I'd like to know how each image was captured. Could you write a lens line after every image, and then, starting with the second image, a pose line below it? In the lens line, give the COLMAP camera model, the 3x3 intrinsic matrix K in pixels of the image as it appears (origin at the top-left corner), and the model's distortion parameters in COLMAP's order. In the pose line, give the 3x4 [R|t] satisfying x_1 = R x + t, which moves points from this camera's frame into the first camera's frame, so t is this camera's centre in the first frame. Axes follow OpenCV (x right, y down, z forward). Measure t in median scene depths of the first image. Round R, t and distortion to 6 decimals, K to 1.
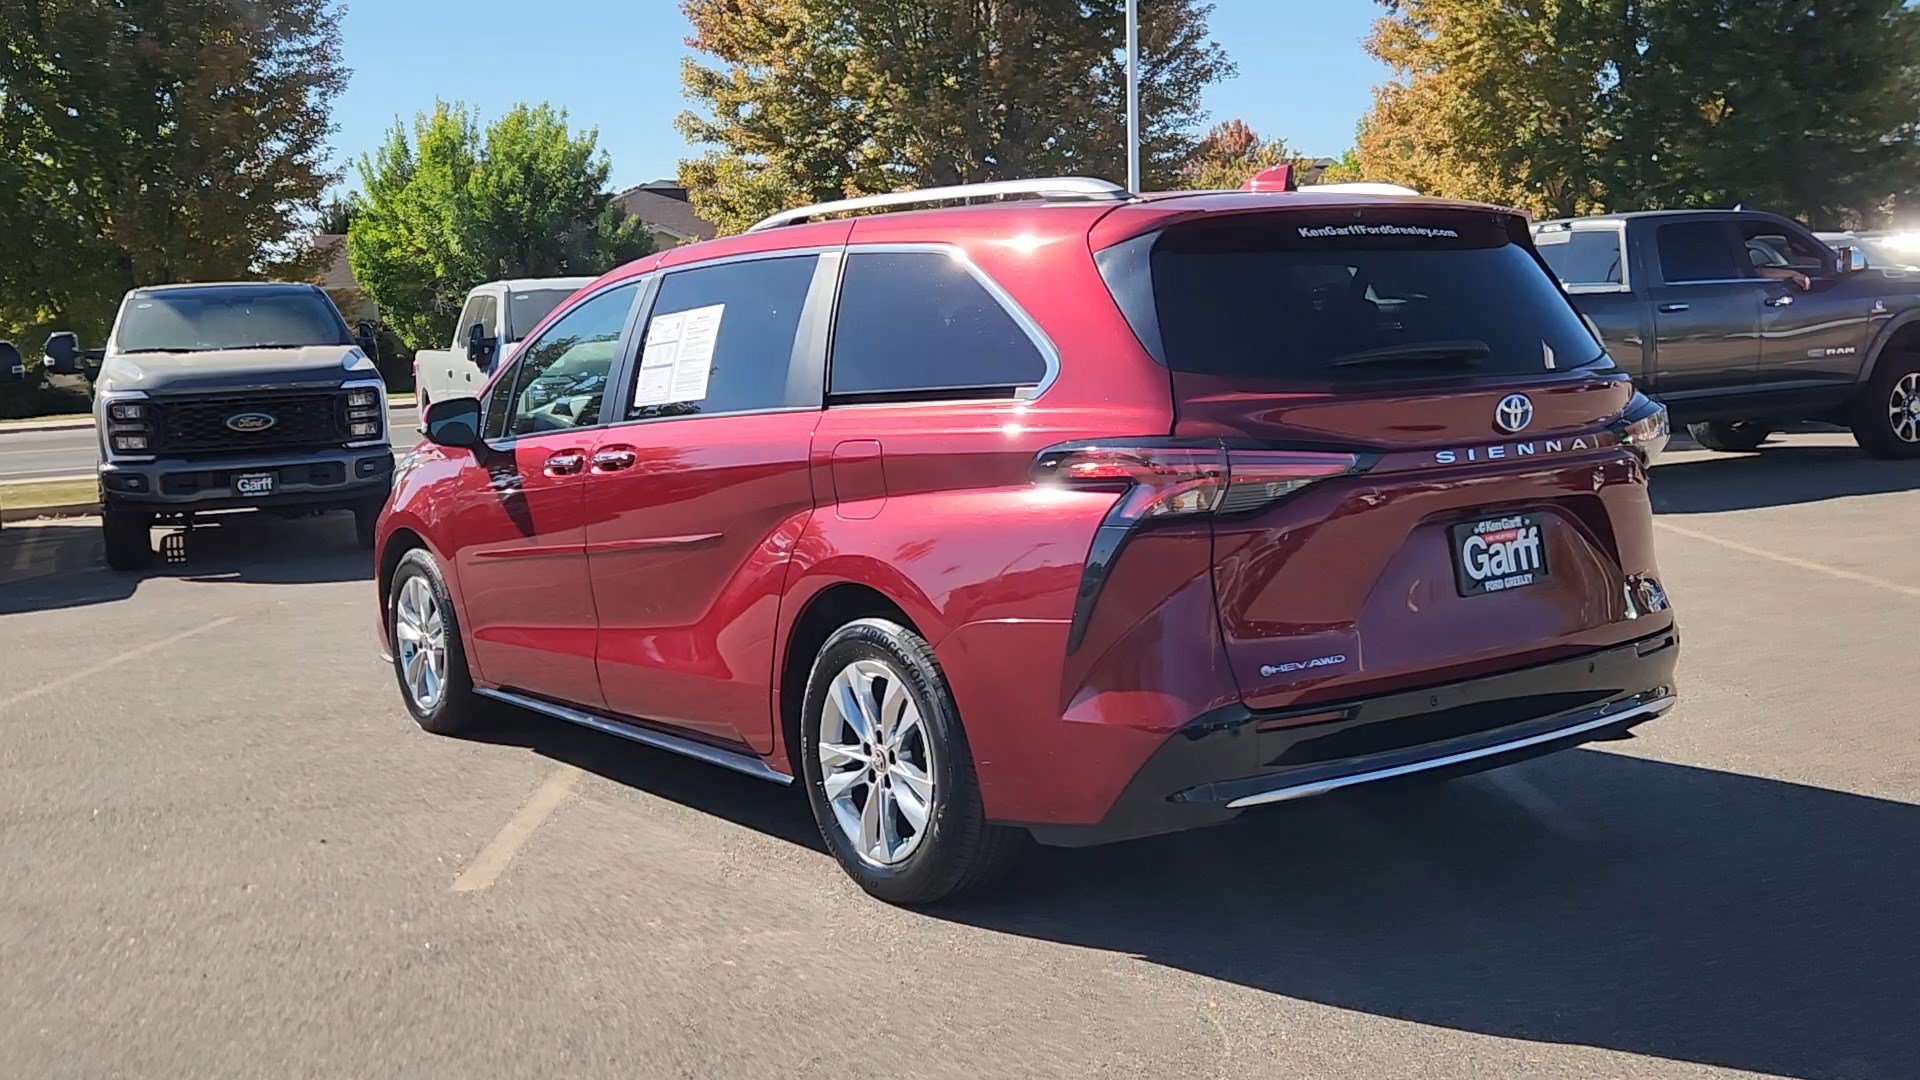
lens RADIAL K [[1862.9, 0, 940.7], [0, 1862.9, 539.4], [0, 0, 1]] dist [0.026011, 0.000000]
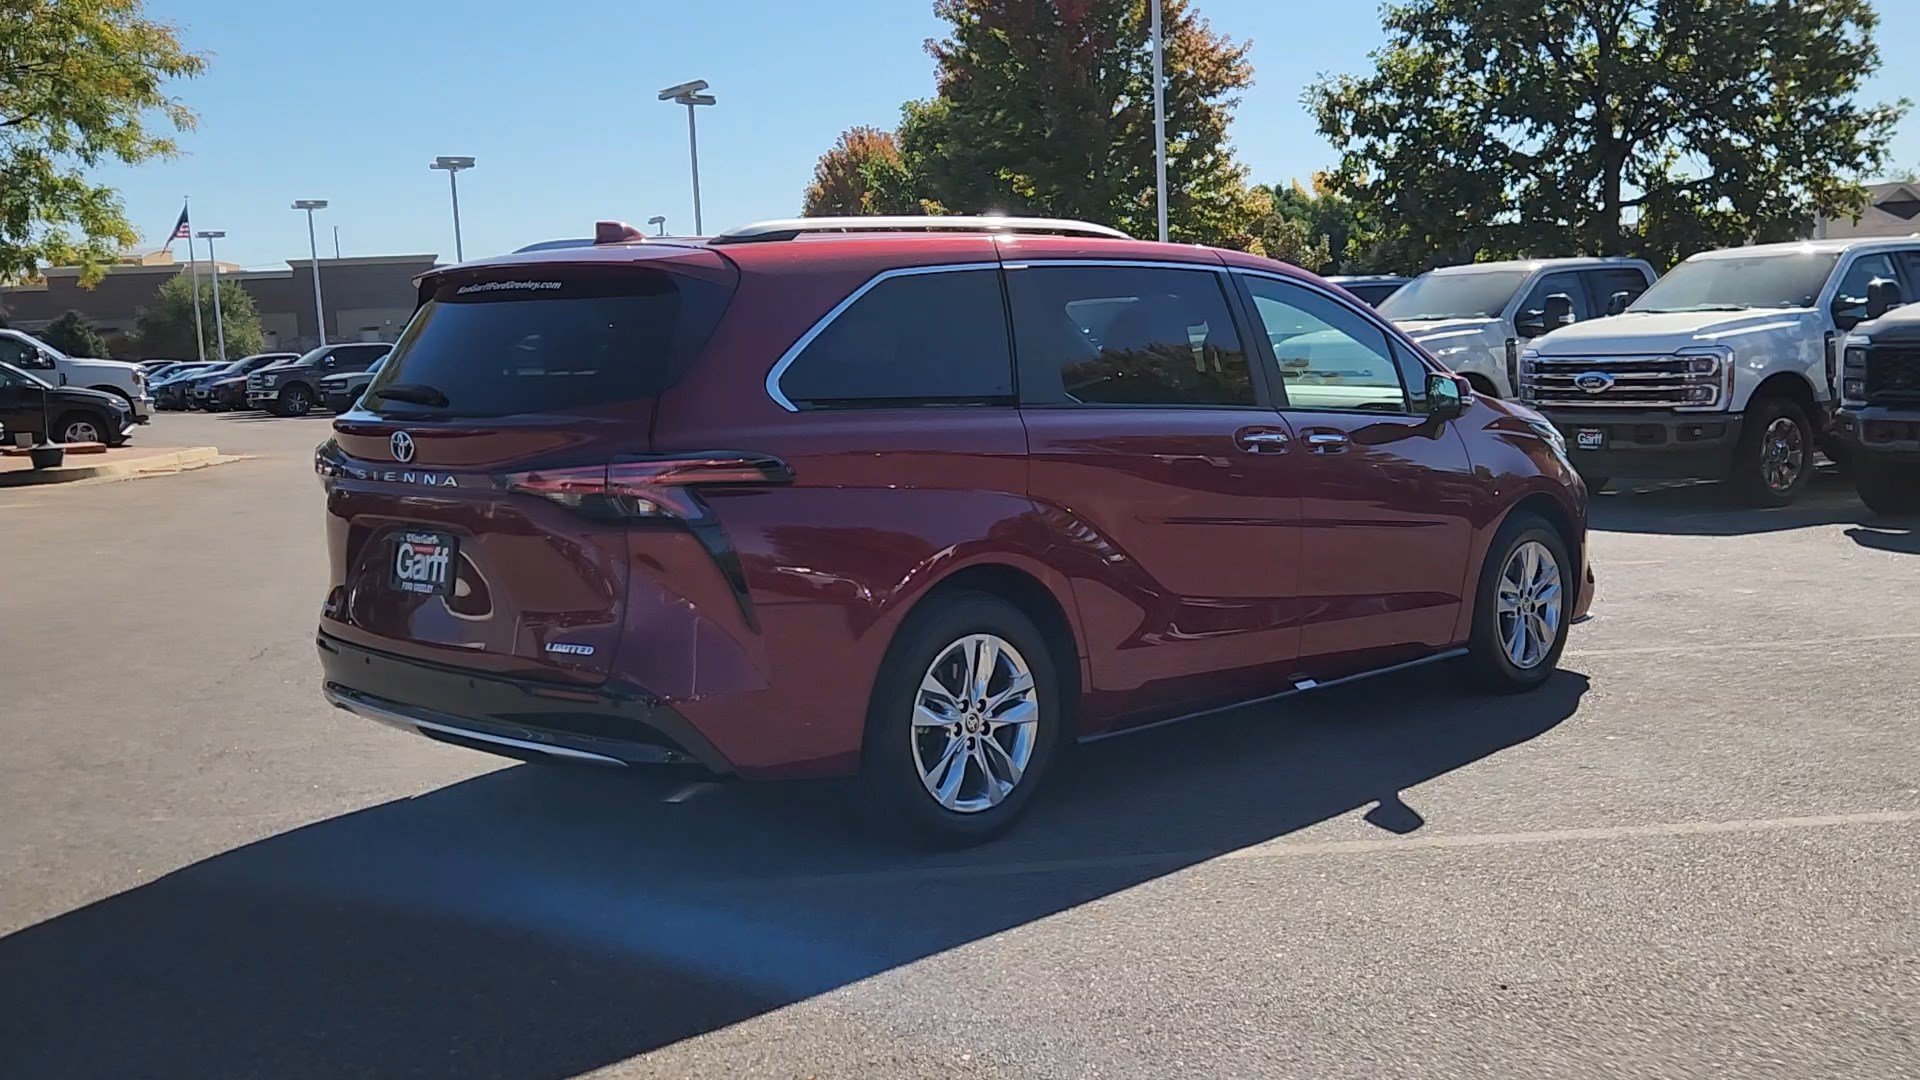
lens RADIAL K [[1862.9, 0, 947.4], [0, 1862.9, 544.7], [0, 0, 1]] dist [0.026011, 0.000000]
pose [[0.166534, 0.144840, -0.975340, 1.125709], [-0.085089, 0.987574, 0.132129, -0.141107], [0.982358, 0.060987, 0.176788, 0.826524]]
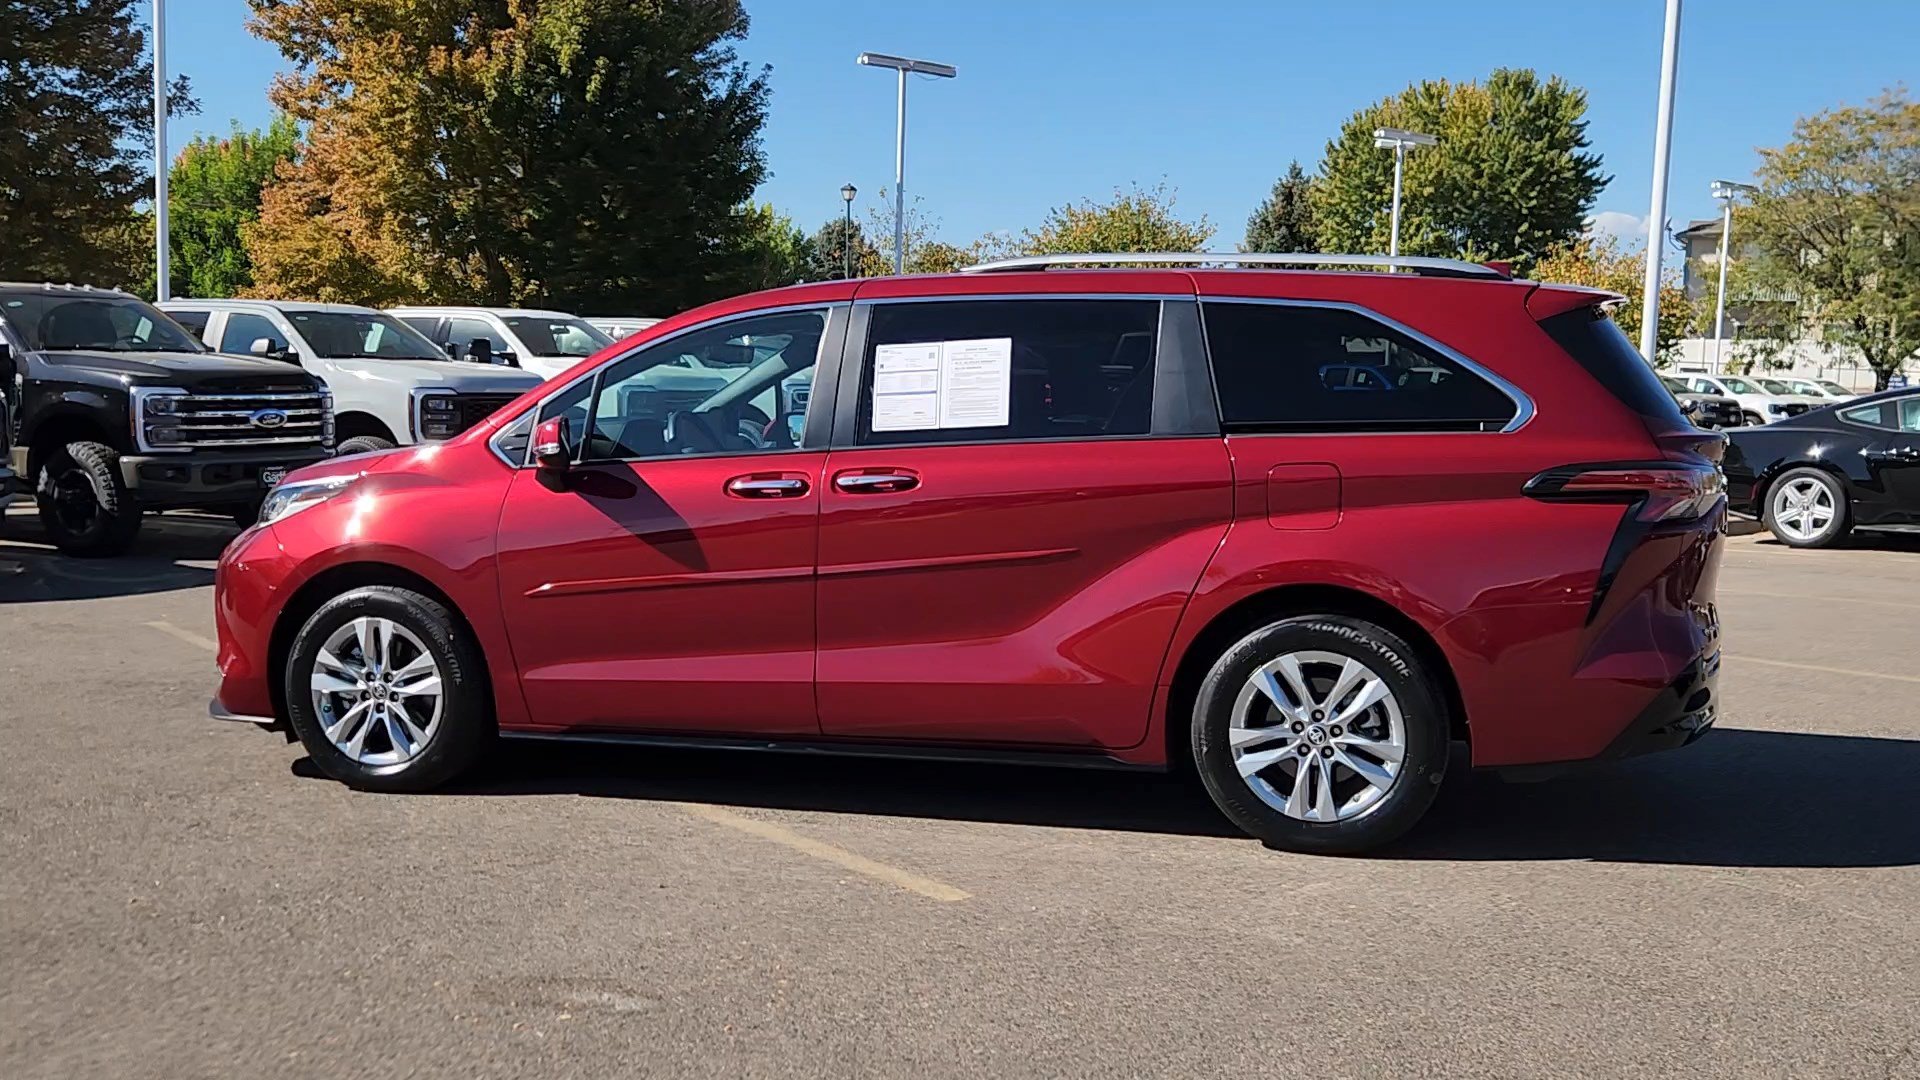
lens RADIAL K [[1862.9, 0, 939.7], [0, 1862.9, 533.4], [0, 0, 1]] dist [0.026011, 0.000000]
pose [[0.788848, -0.000891, 0.614587, -0.765104], [0.024802, 0.999230, -0.030385, 0.017085], [-0.614087, 0.039213, 0.788264, 0.172673]]
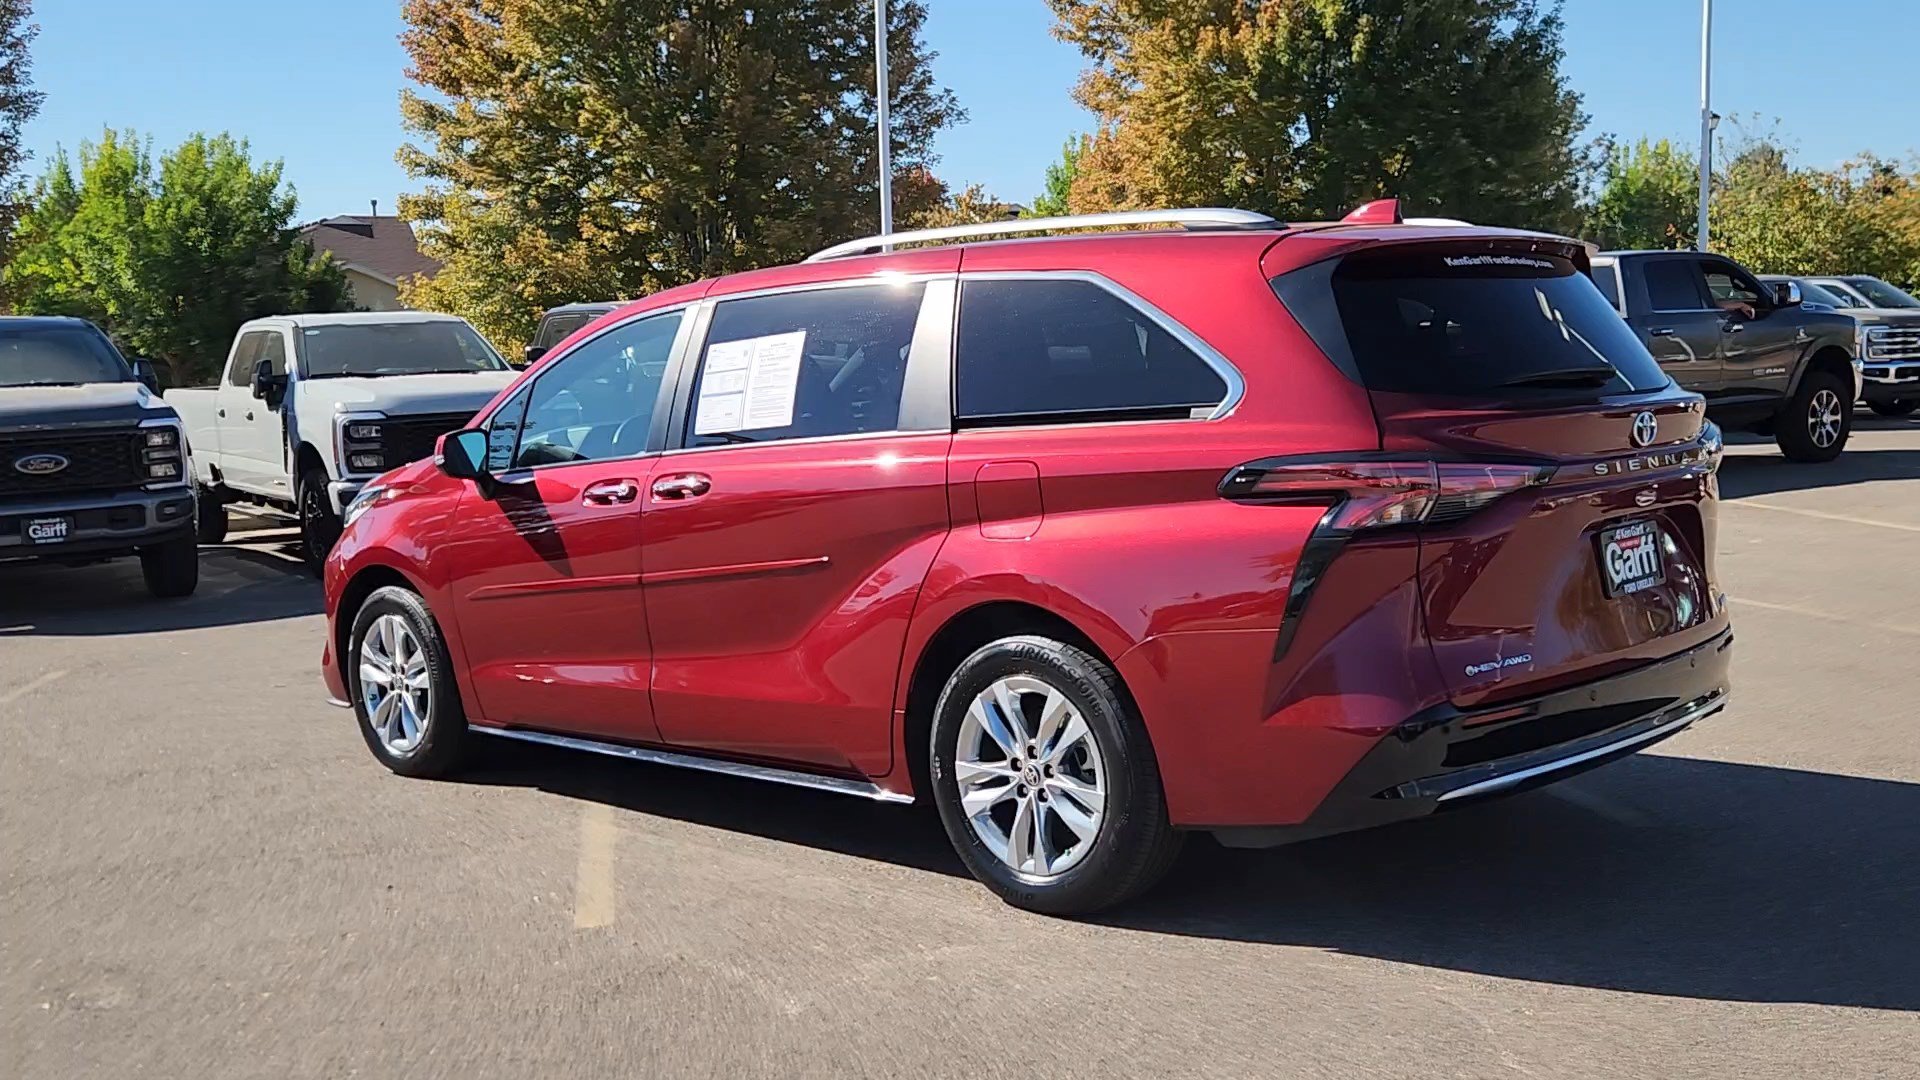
lens RADIAL K [[1862.9, 0, 939.4], [0, 1862.9, 538.4], [0, 0, 1]] dist [0.026011, 0.000000]
pose [[0.985203, -0.016490, 0.170596, -0.206436], [0.020322, 0.999578, -0.020741, 0.007470], [-0.170182, 0.023901, 0.985123, 0.000274]]
